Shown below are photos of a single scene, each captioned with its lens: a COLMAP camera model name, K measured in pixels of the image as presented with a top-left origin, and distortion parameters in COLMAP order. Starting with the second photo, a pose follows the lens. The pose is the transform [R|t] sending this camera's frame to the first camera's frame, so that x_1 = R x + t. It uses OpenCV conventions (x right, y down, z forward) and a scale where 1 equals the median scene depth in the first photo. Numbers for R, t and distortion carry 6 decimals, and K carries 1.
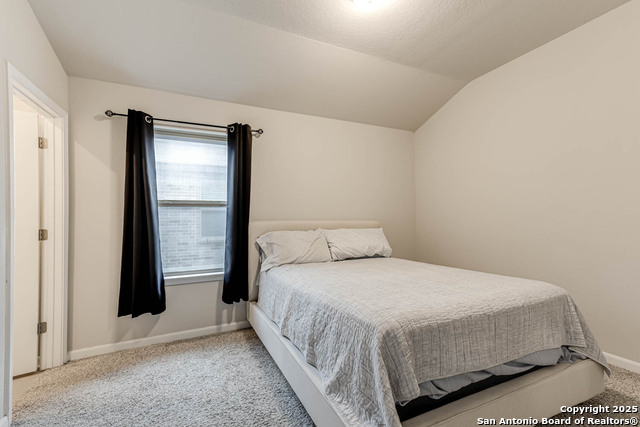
lens RADIAL K [[286.6, 0, 317.0], [0, 286.6, 216.9], [0, 0, 1]] dist [0.031071, -0.000042]
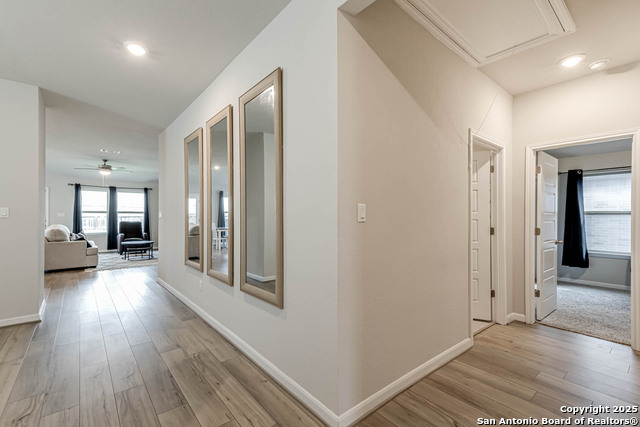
lens RADIAL K [[286.6, 0, 317.0], [0, 286.6, 216.9], [0, 0, 1]] dist [0.031071, -0.000042]
pose [[0.319506, 0.006881, -0.947559, 0.781231], [-0.015760, 0.999874, 0.001947, -0.000398], [0.947453, 0.014312, 0.319574, -1.390749]]
